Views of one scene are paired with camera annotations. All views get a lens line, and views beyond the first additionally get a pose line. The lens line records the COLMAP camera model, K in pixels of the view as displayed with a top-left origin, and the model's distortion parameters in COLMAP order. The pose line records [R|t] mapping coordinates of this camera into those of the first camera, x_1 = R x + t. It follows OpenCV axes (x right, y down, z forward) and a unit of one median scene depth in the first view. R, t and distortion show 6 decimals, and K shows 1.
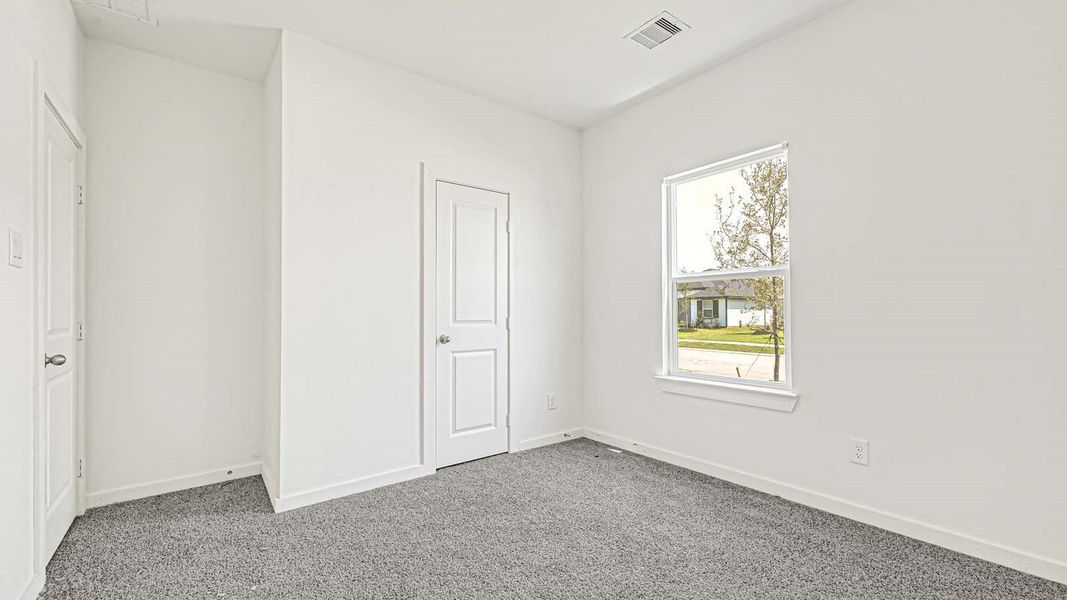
lens RADIAL K [[443.1, 0, 530.5], [0, 443.1, 308.6], [0, 0, 1]] dist [0.001726, -0.000373]
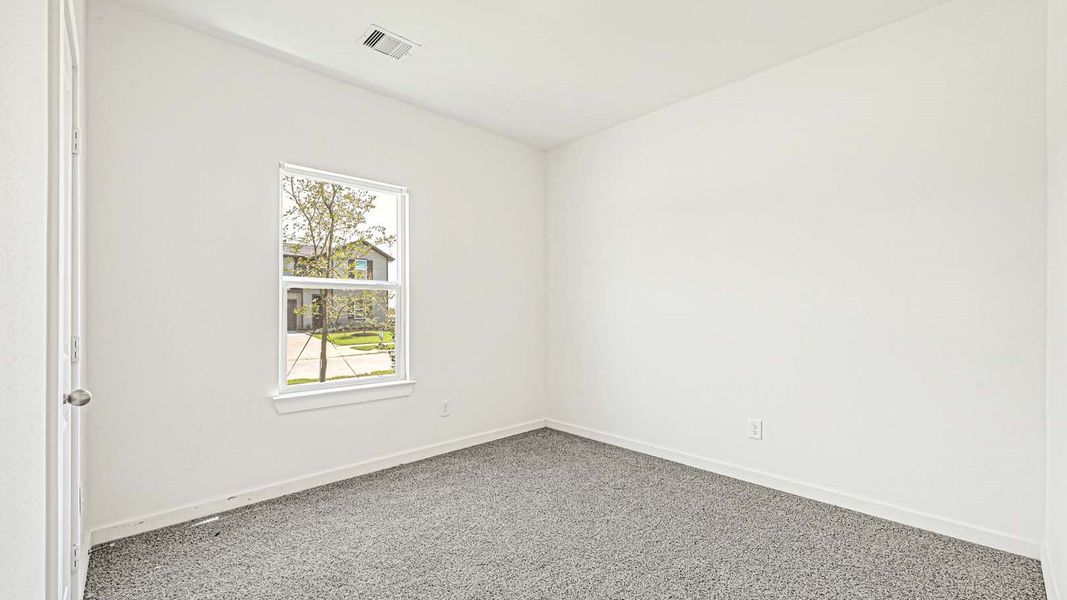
lens RADIAL K [[443.1, 0, 530.5], [0, 443.1, 307.4], [0, 0, 1]] dist [0.001726, -0.000373]
pose [[-0.111850, 0.019417, 0.993535, -0.476529], [-0.008954, 0.999749, -0.020546, -0.001997], [-0.993685, -0.011194, -0.111648, 0.496096]]
